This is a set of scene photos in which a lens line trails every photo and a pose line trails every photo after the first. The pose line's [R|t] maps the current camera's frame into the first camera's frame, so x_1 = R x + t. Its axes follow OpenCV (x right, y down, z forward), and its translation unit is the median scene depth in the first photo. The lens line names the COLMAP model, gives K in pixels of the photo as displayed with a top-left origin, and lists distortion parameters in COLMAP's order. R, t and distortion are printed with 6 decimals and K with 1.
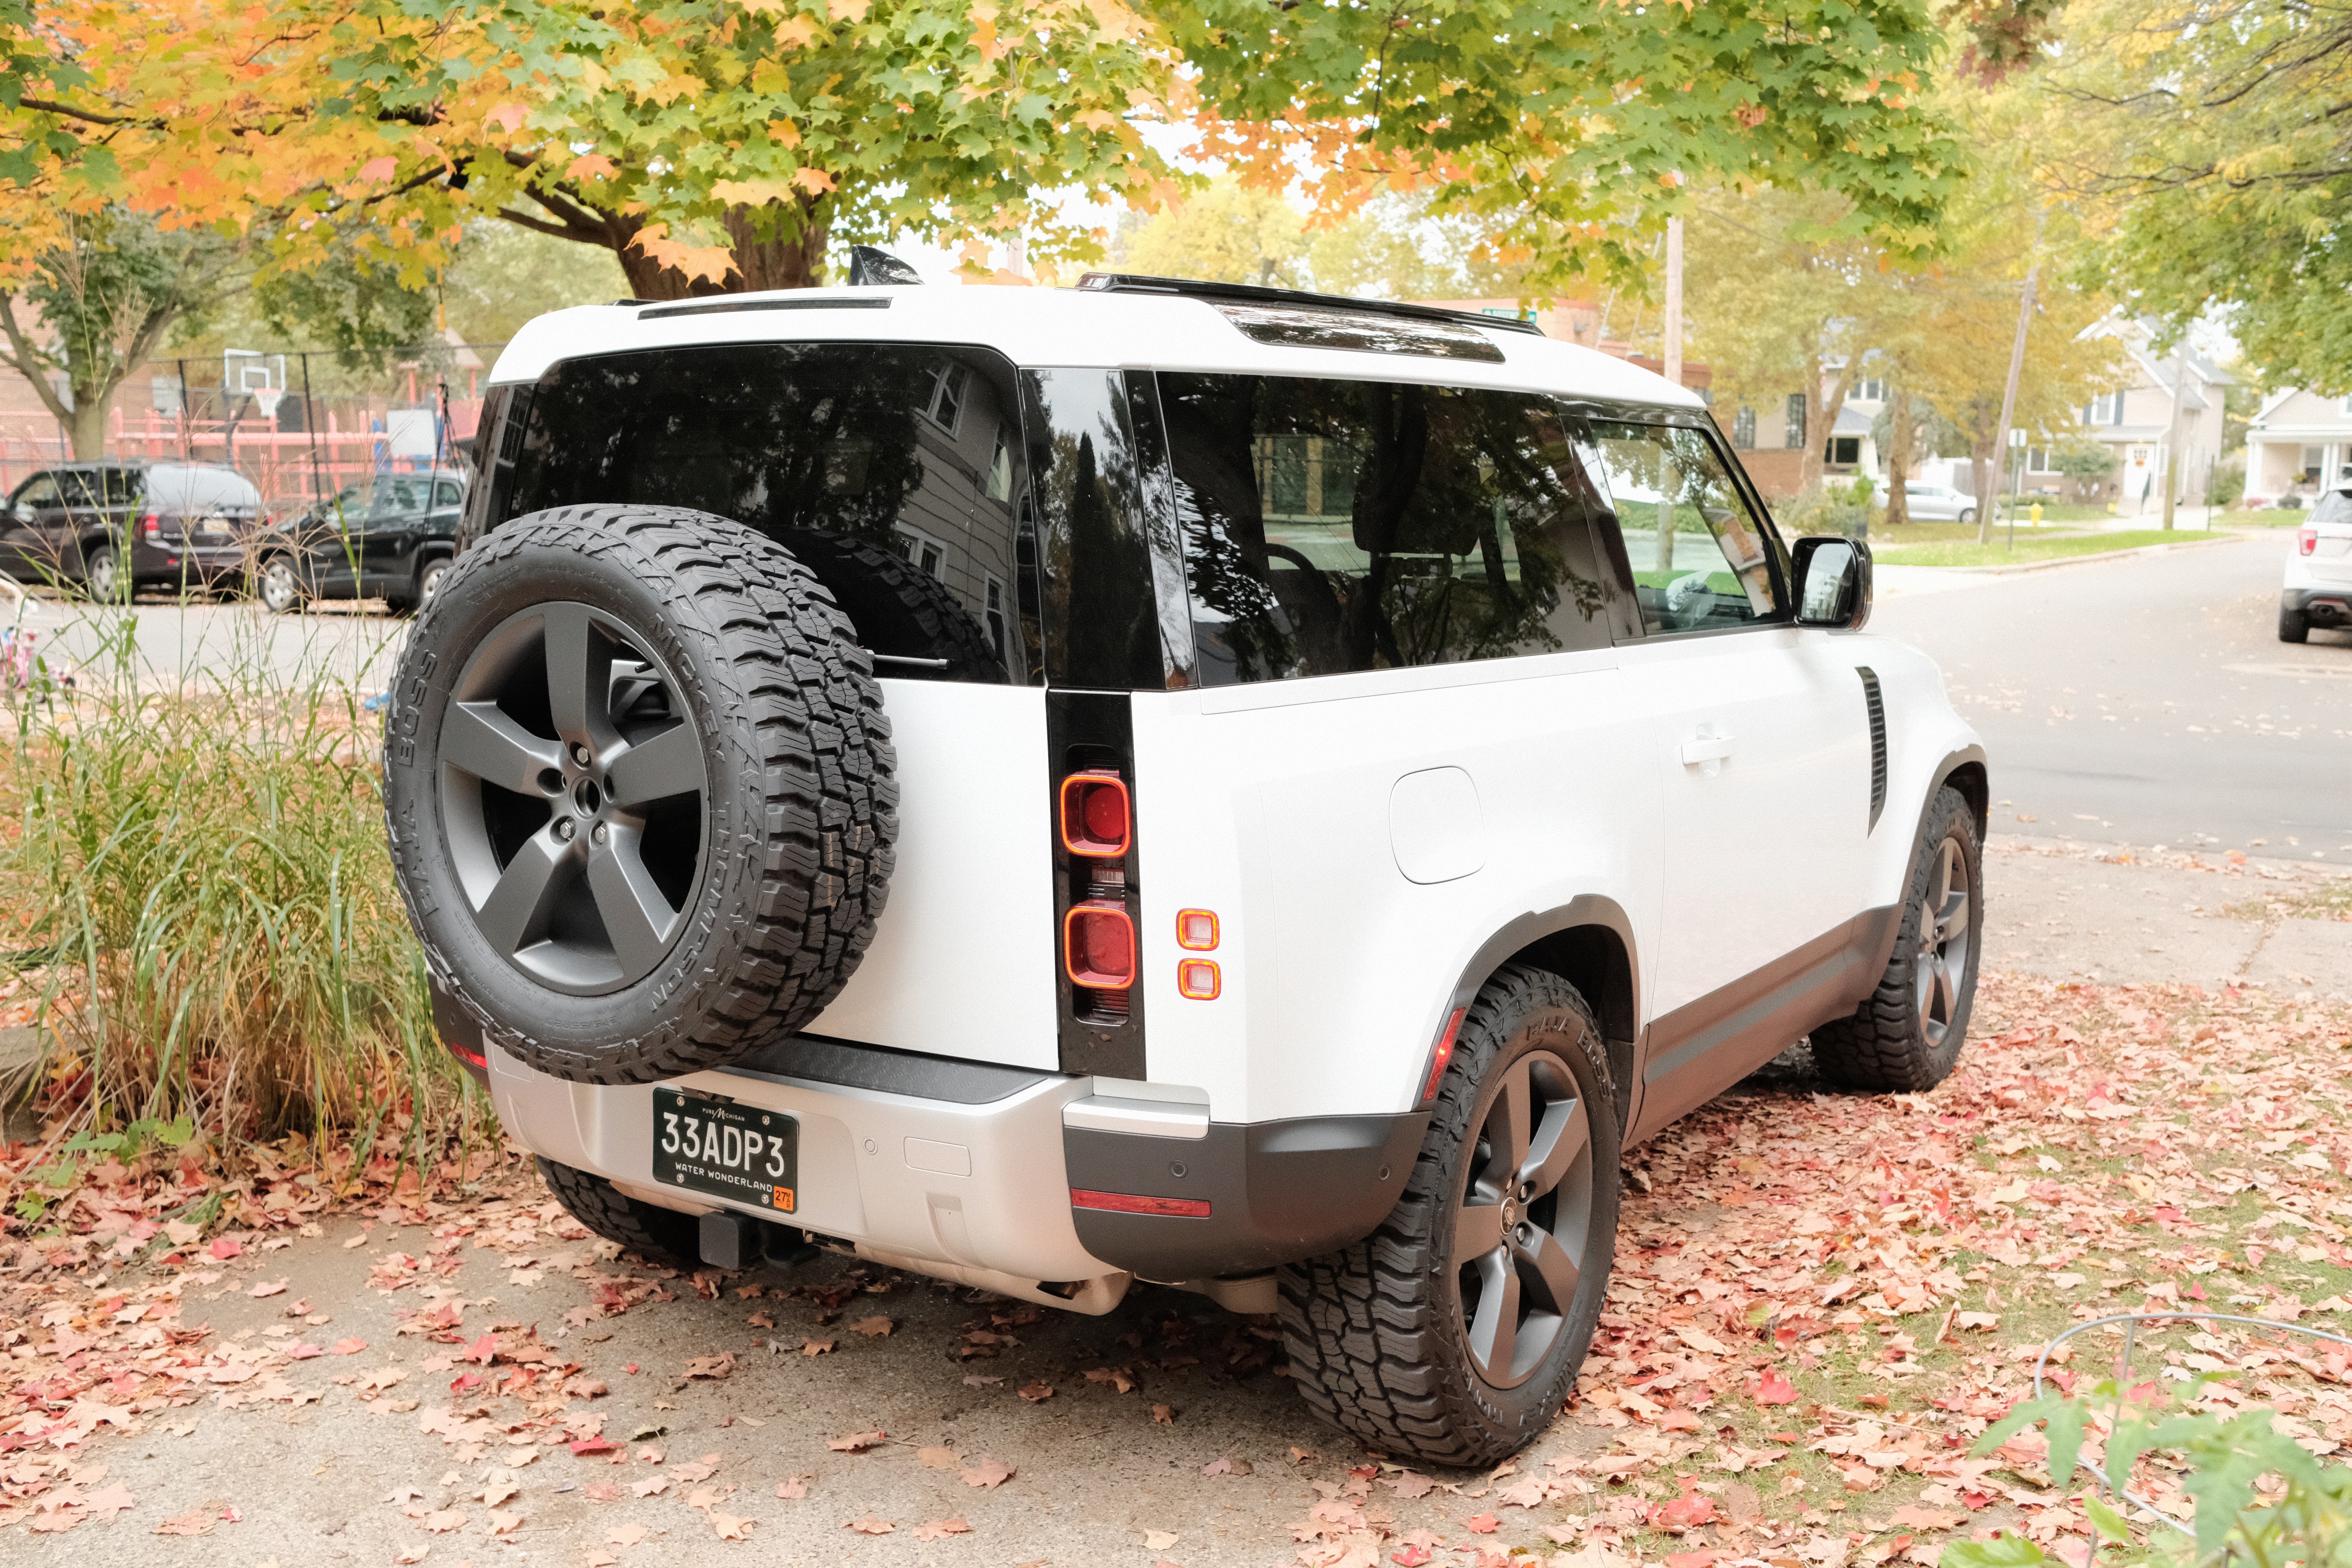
lens RADIAL K [[2184.4, 0, 1187.3], [0, 2184.4, 775.1], [0, 0, 1]] dist [-0.022834, 0.000000]
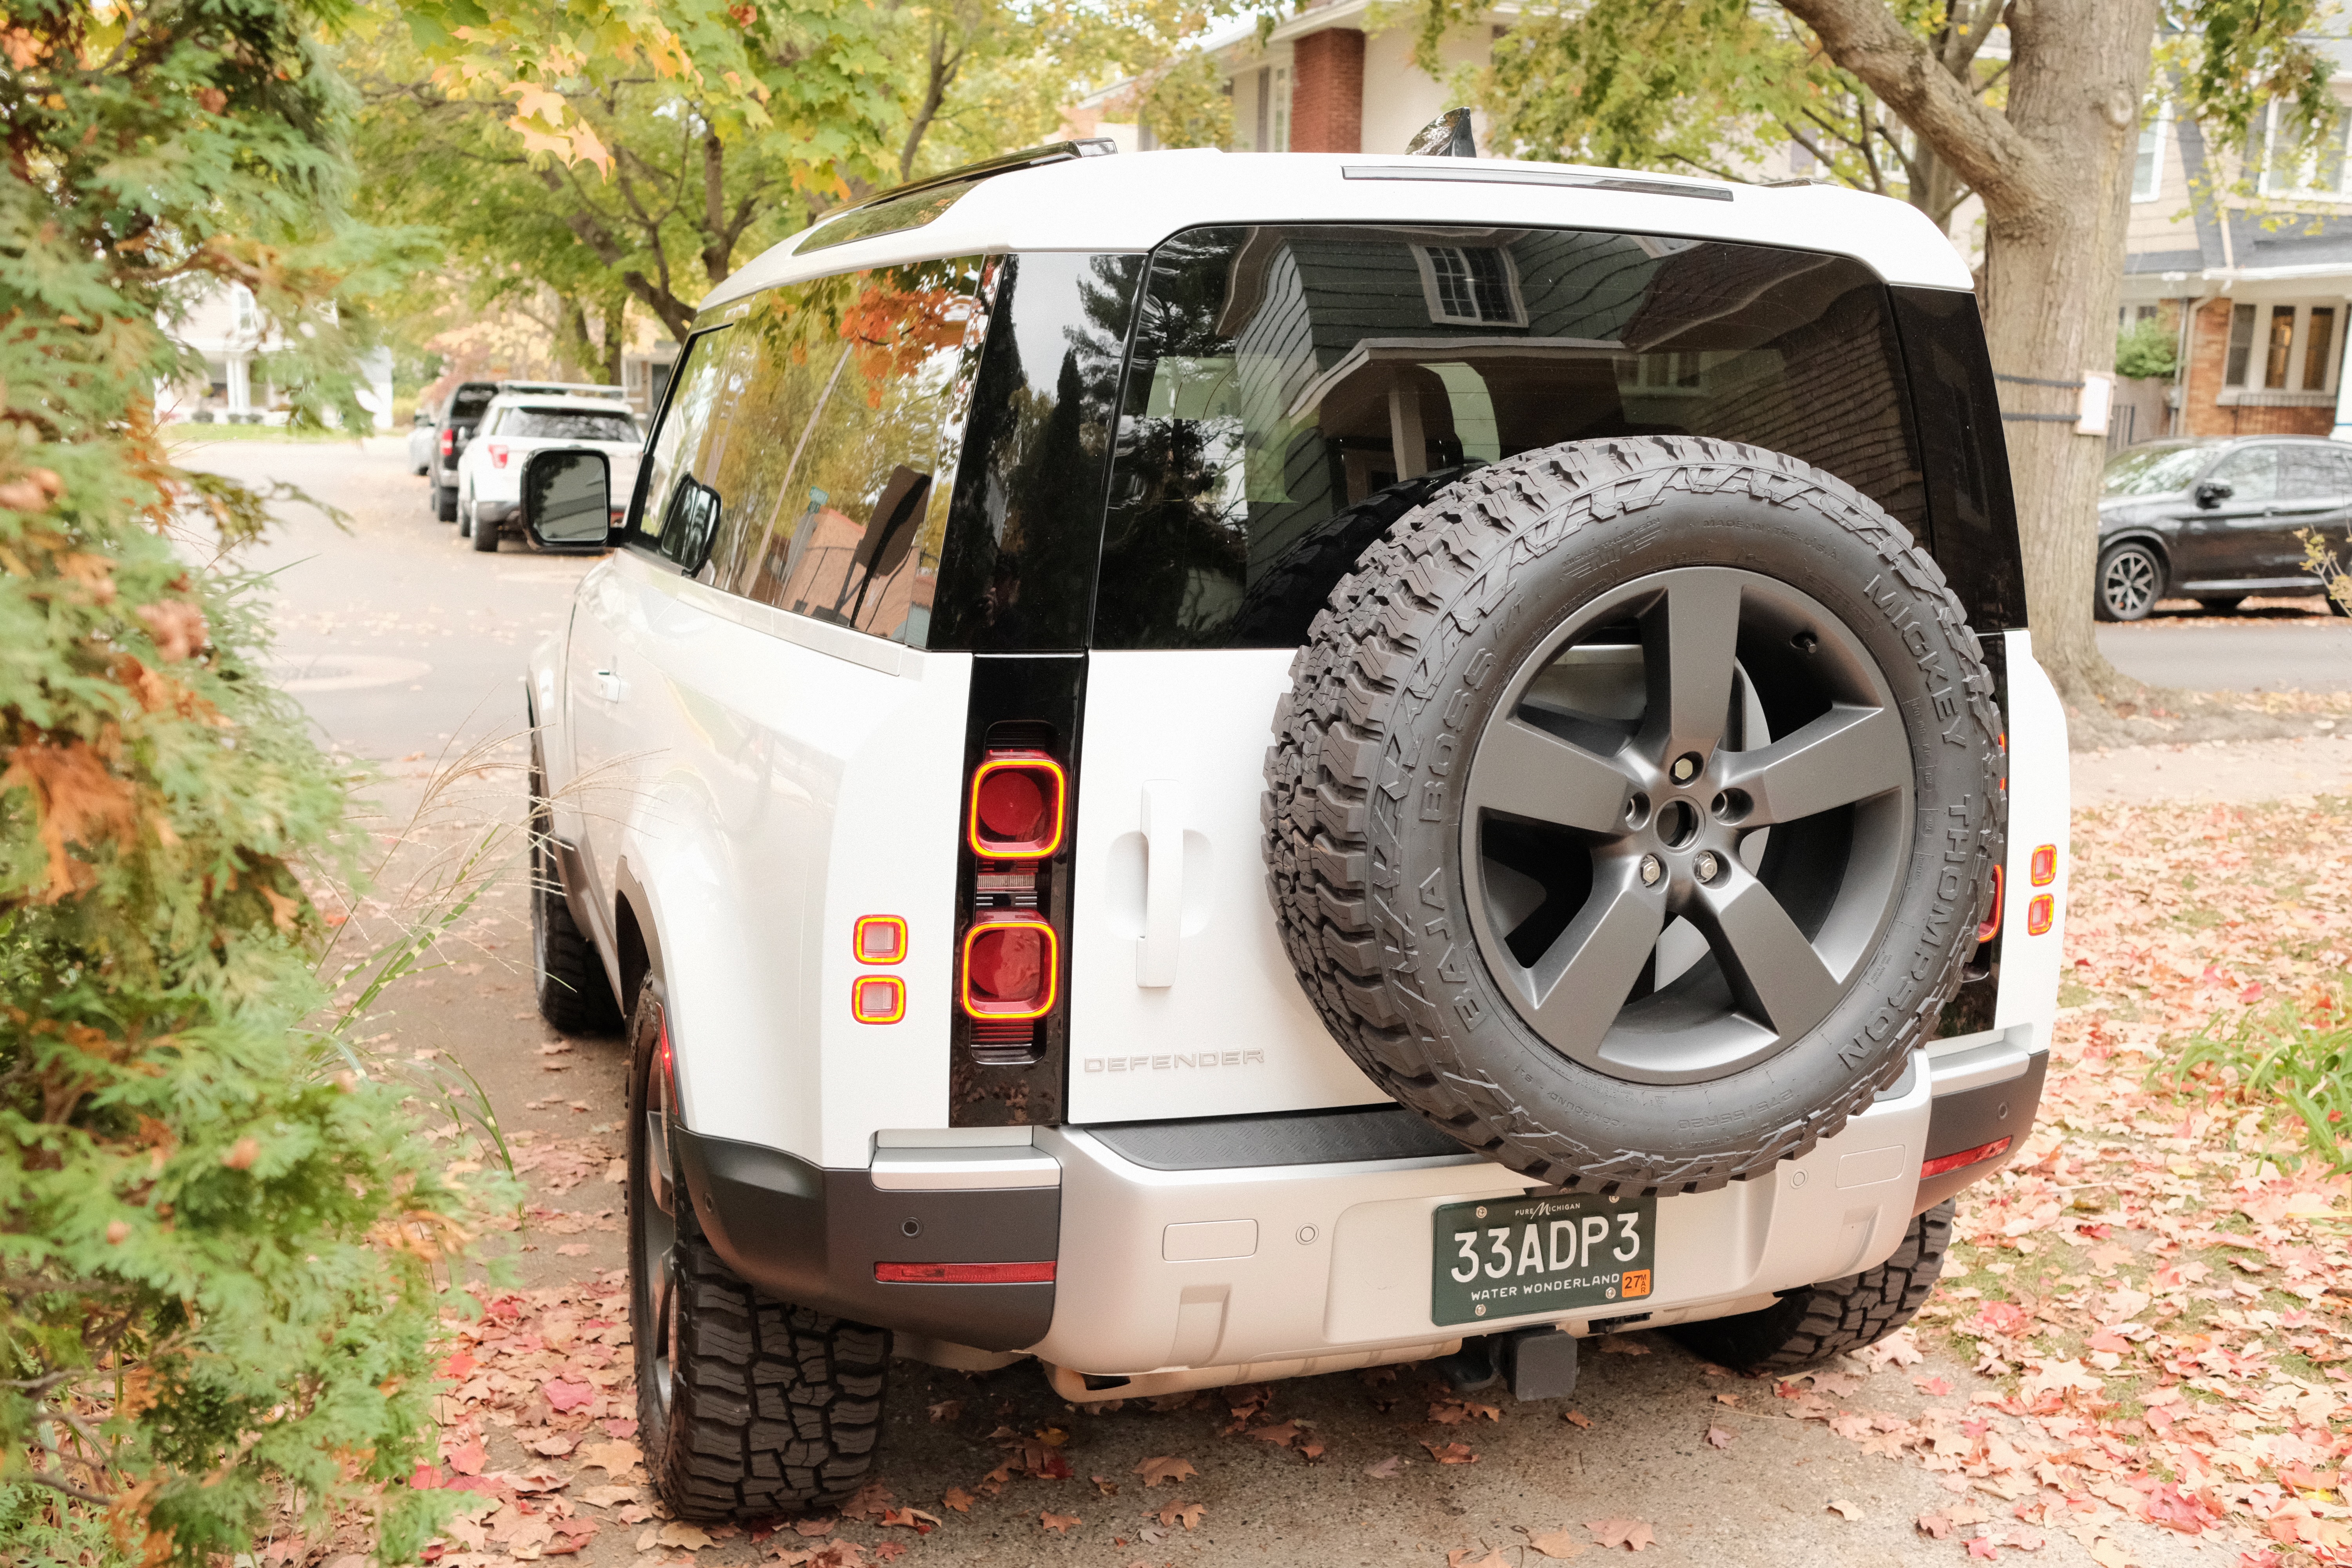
lens RADIAL K [[2184.4, 0, 1181.0], [0, 2184.4, 786.5], [0, 0, 1]] dist [-0.022834, 0.000000]
pose [[0.616821, -0.125811, 0.776984, -0.904101], [0.091608, 0.991909, 0.087888, -0.079747], [-0.781755, 0.016967, 0.623355, 0.616399]]
